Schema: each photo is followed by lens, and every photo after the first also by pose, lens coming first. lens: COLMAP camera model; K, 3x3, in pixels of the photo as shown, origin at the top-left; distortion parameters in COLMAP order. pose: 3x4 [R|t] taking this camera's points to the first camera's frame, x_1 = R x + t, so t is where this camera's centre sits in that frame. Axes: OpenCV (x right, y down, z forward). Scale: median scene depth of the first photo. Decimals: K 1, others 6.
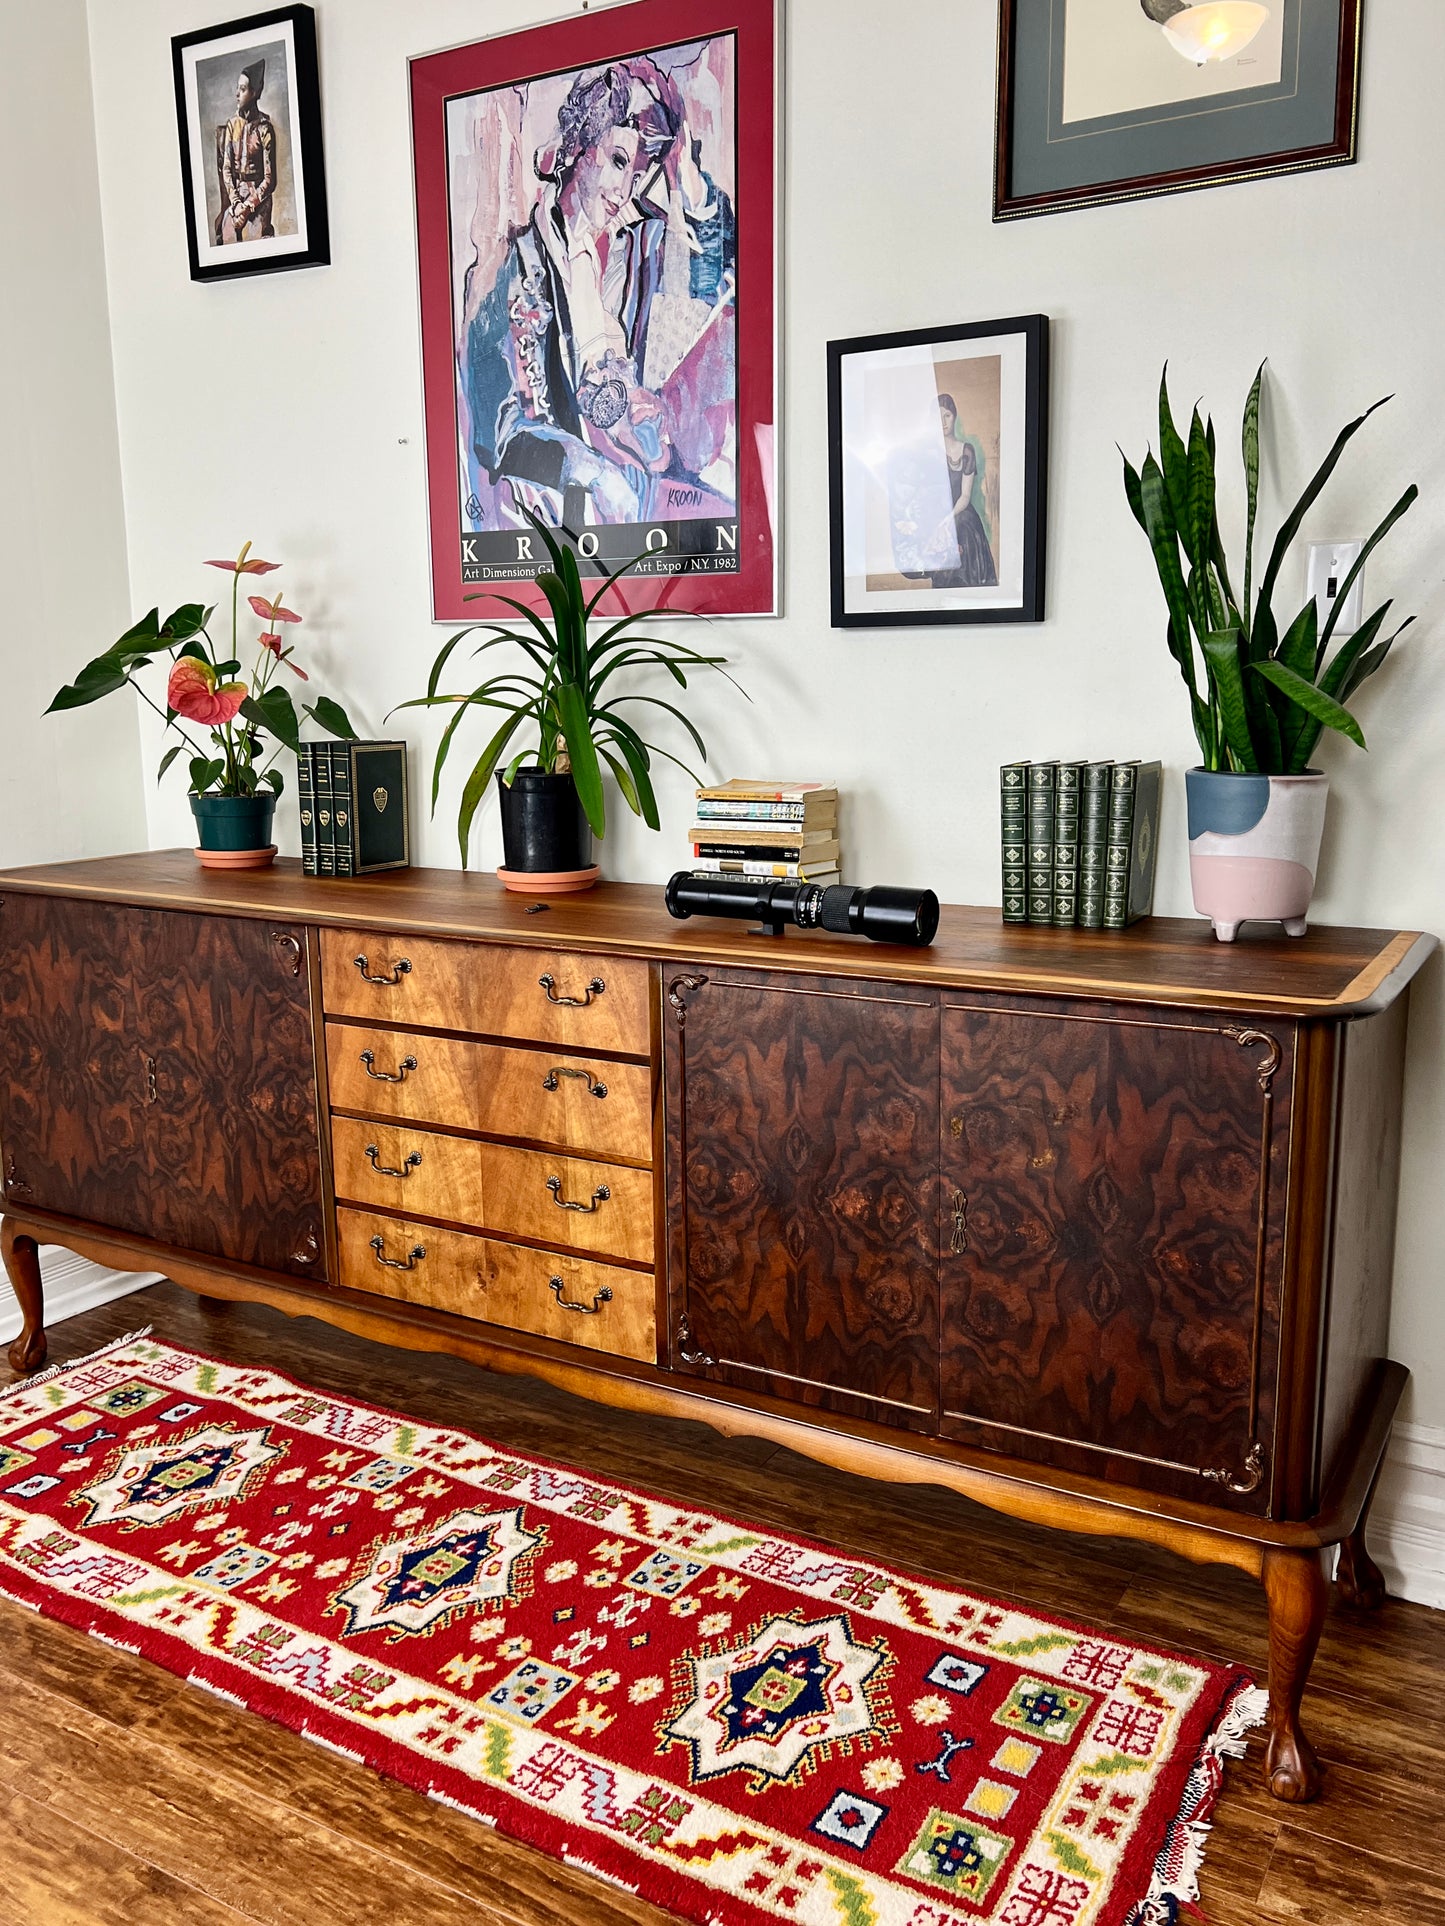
lens RADIAL K [[1571.2, 0, 729.6], [0, 1571.2, 964.3], [0, 0, 1]] dist [0.070922, -0.109089]
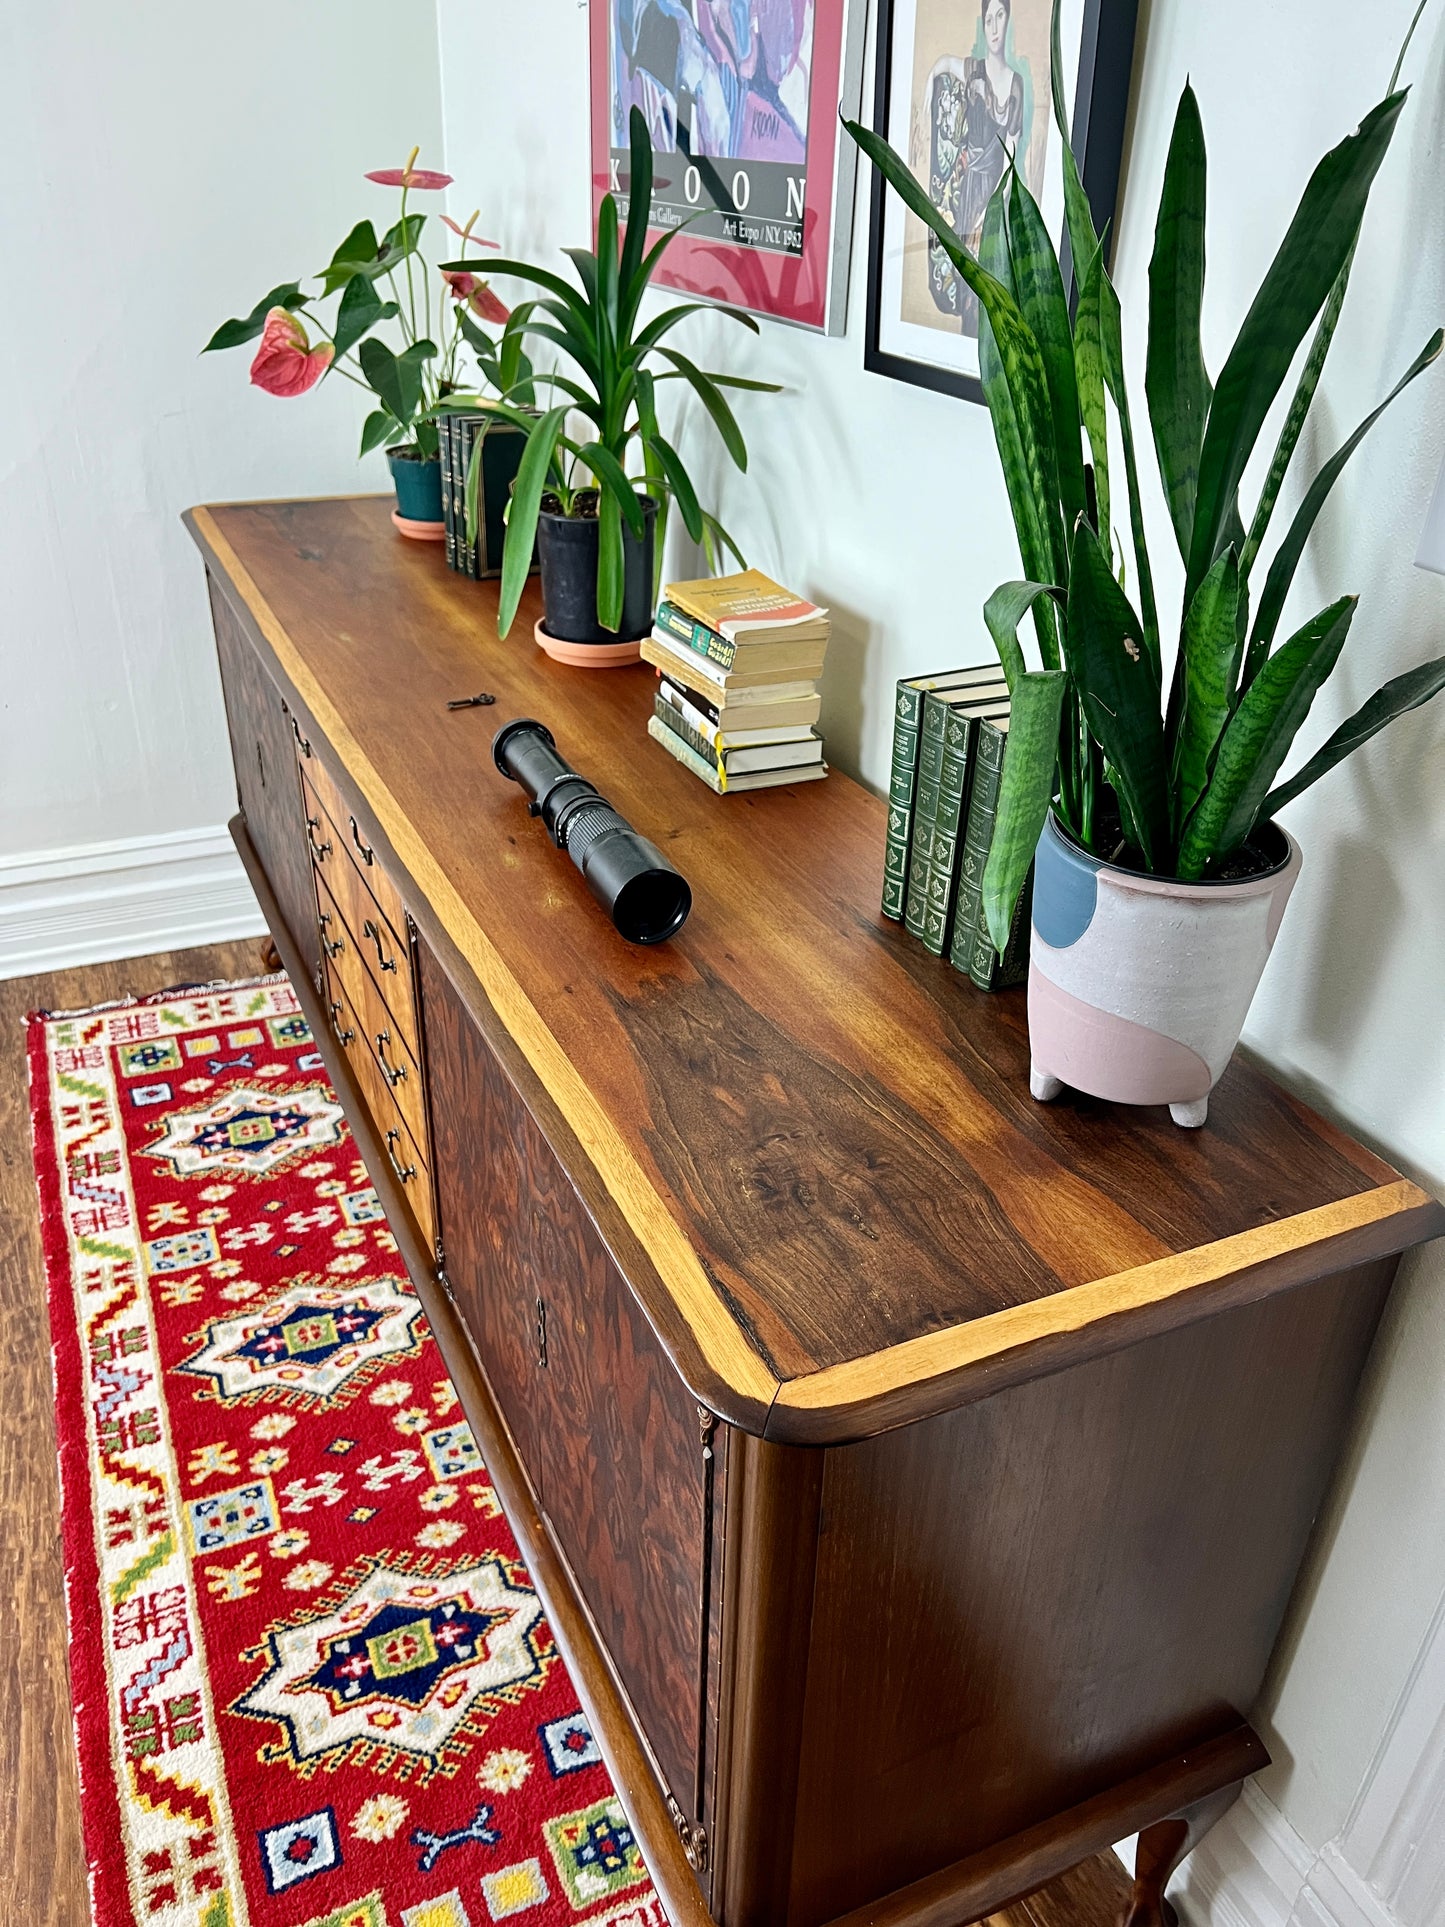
lens RADIAL K [[1465.4, 0, 711.1], [0, 1465.4, 977.6], [0, 0, 1]] dist [0.041667, -0.049184]
pose [[0.818761, 0.315064, -0.479963, 0.395739], [-0.139695, 0.920177, 0.365731, -0.203347], [0.556880, -0.232398, 0.797418, 0.435175]]
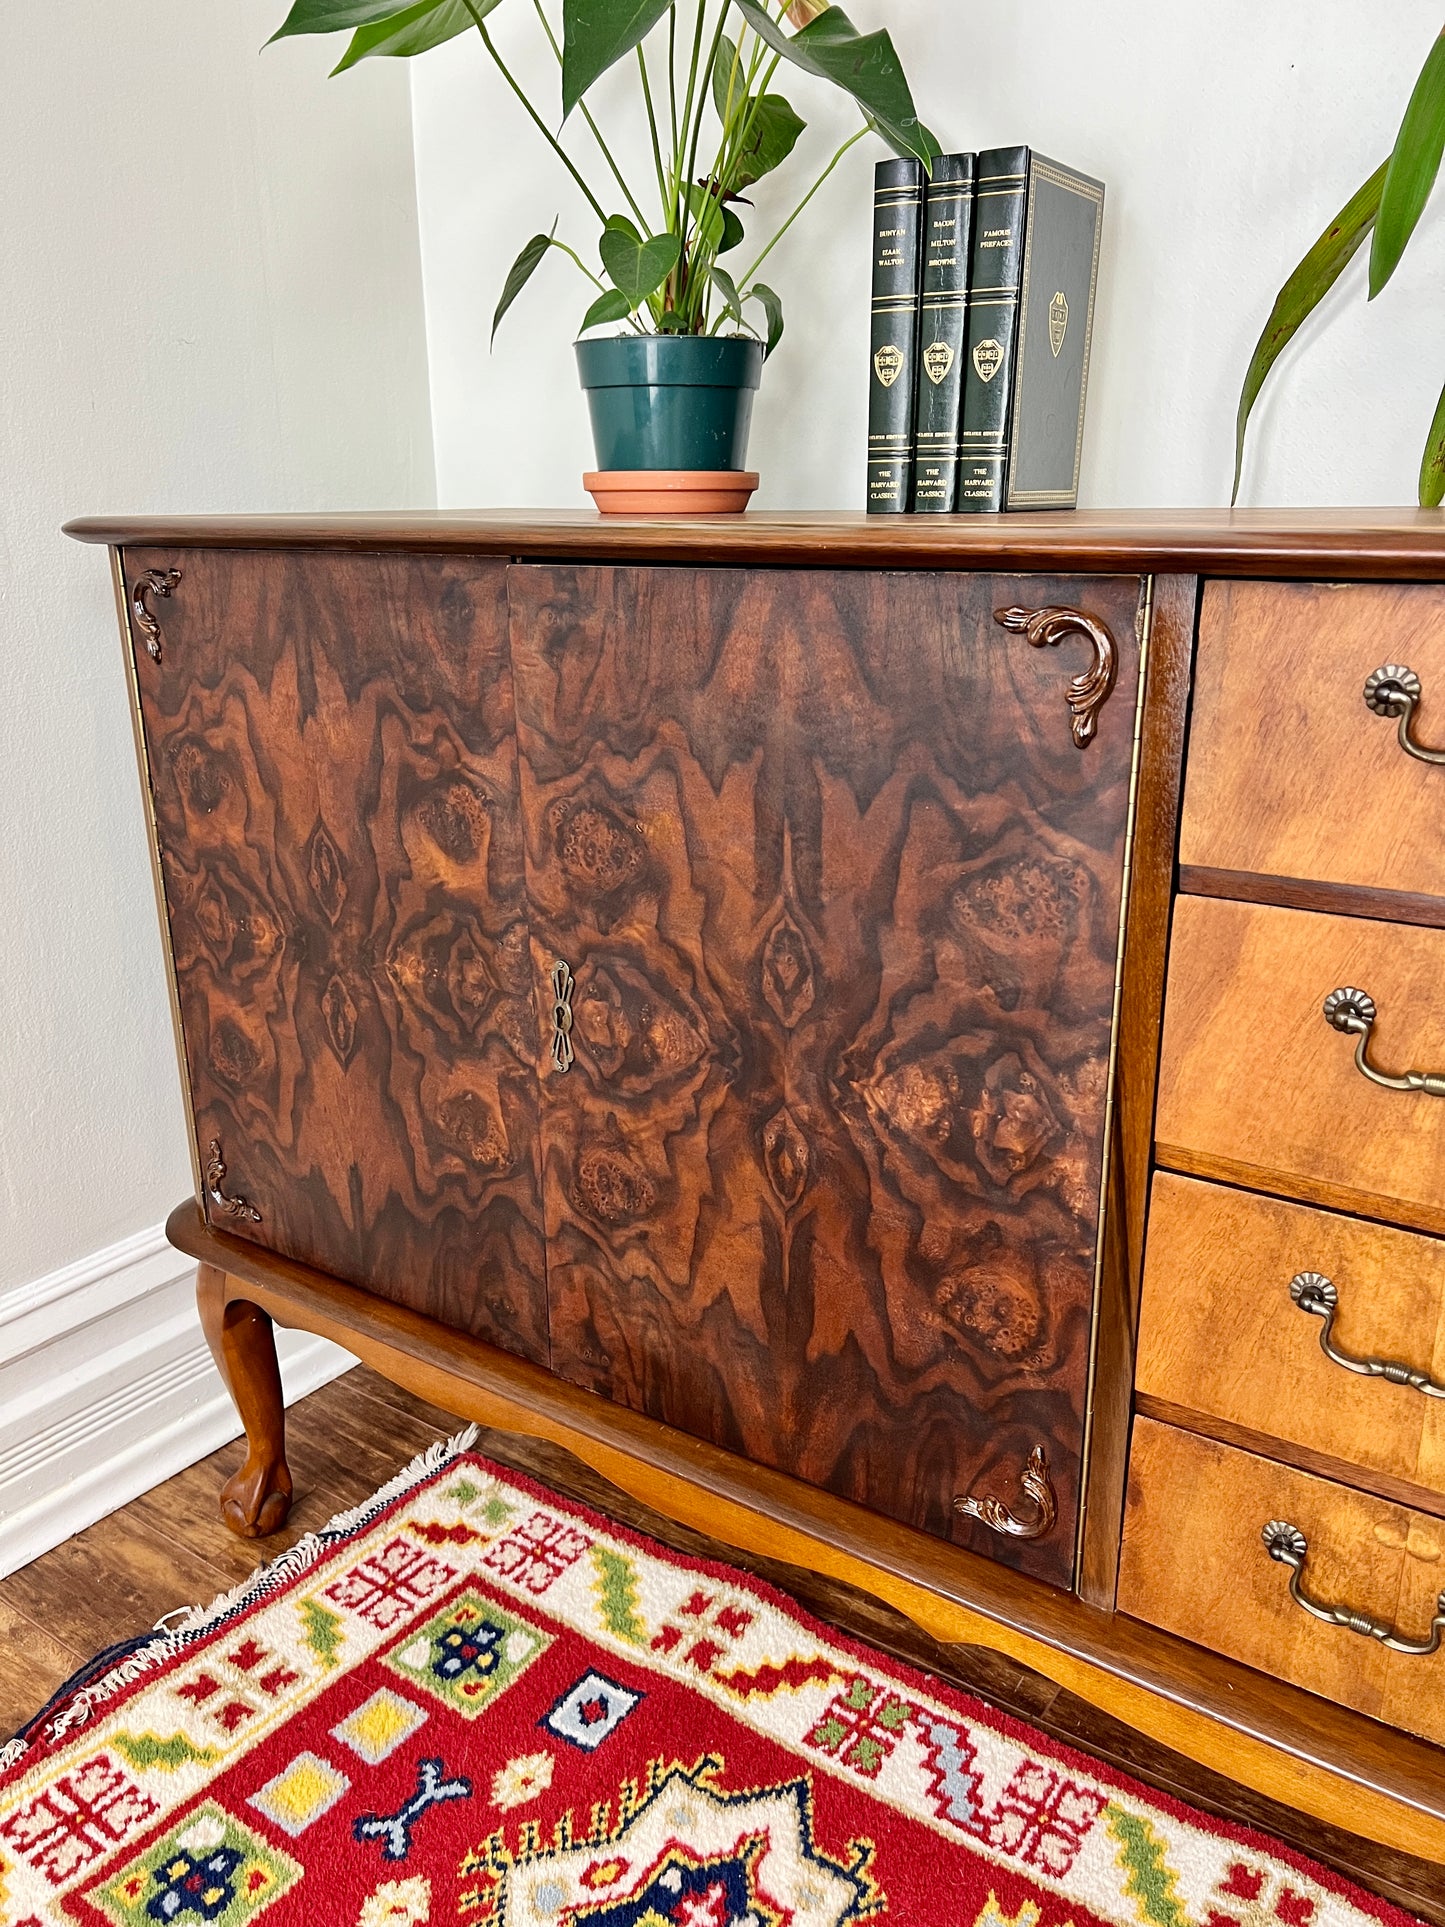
lens RADIAL K [[1465.4, 0, 706.6], [0, 1465.4, 966.9], [0, 0, 1]] dist [0.041667, -0.049184]
pose [[0.996574, 0.021404, -0.079890, -0.334969], [-0.011019, 0.991682, 0.128236, 0.014800], [0.081970, -0.126917, 0.988521, 0.716773]]
